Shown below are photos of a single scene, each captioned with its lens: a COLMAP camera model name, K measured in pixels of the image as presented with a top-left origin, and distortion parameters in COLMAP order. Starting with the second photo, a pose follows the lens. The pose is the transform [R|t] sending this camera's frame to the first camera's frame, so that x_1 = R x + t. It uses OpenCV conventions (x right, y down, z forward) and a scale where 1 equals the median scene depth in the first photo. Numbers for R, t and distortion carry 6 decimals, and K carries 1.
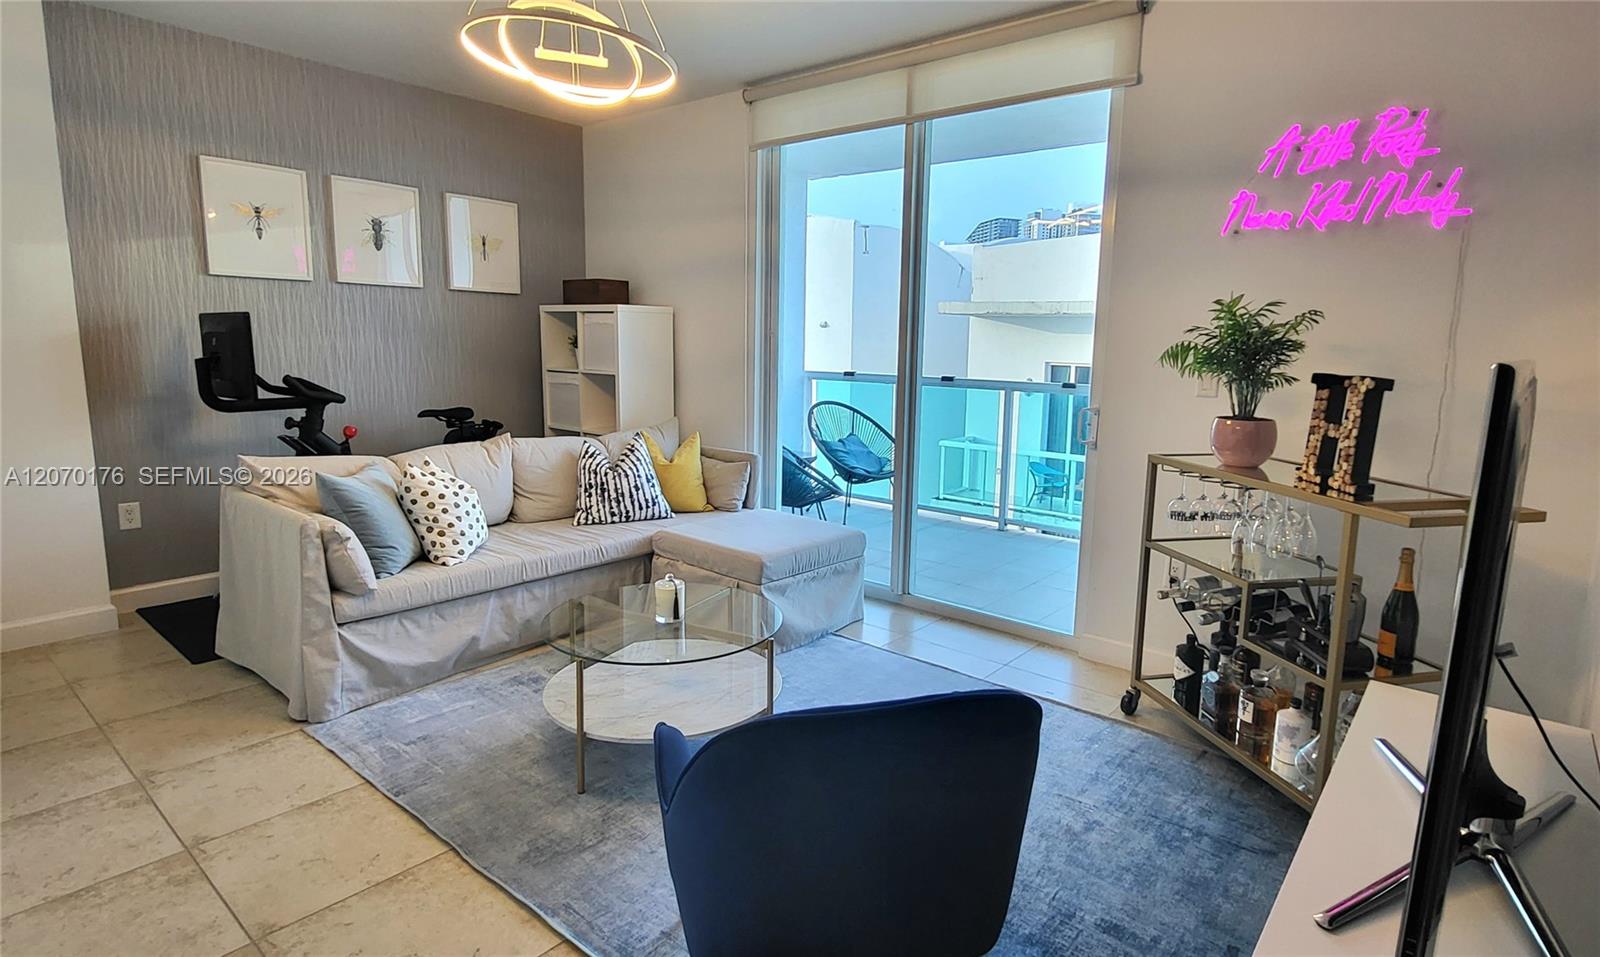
lens RADIAL K [[813.2, 0, 800.0], [0, 813.2, 478.5], [0, 0, 1]] dist [0.029283, 0.000134]
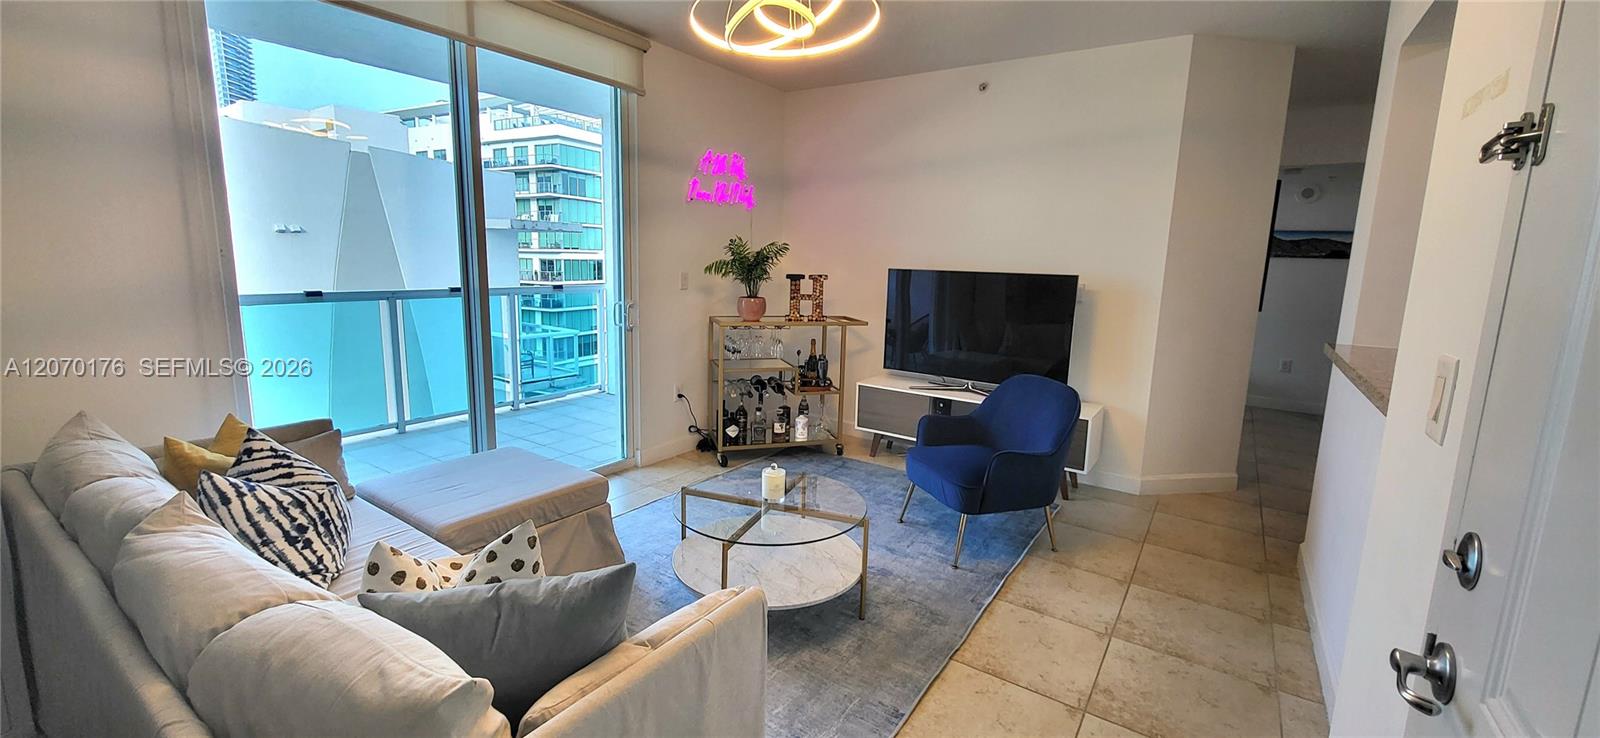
lens RADIAL K [[683.6, 0, 800.0], [0, 683.6, 369.0], [0, 0, 1]] dist [0.000805, 0.000015]
pose [[-0.133694, -0.192458, 0.972155, -1.136492], [0.134747, 0.968322, 0.210230, -0.233134], [-0.981819, 0.159102, -0.103525, 1.040214]]
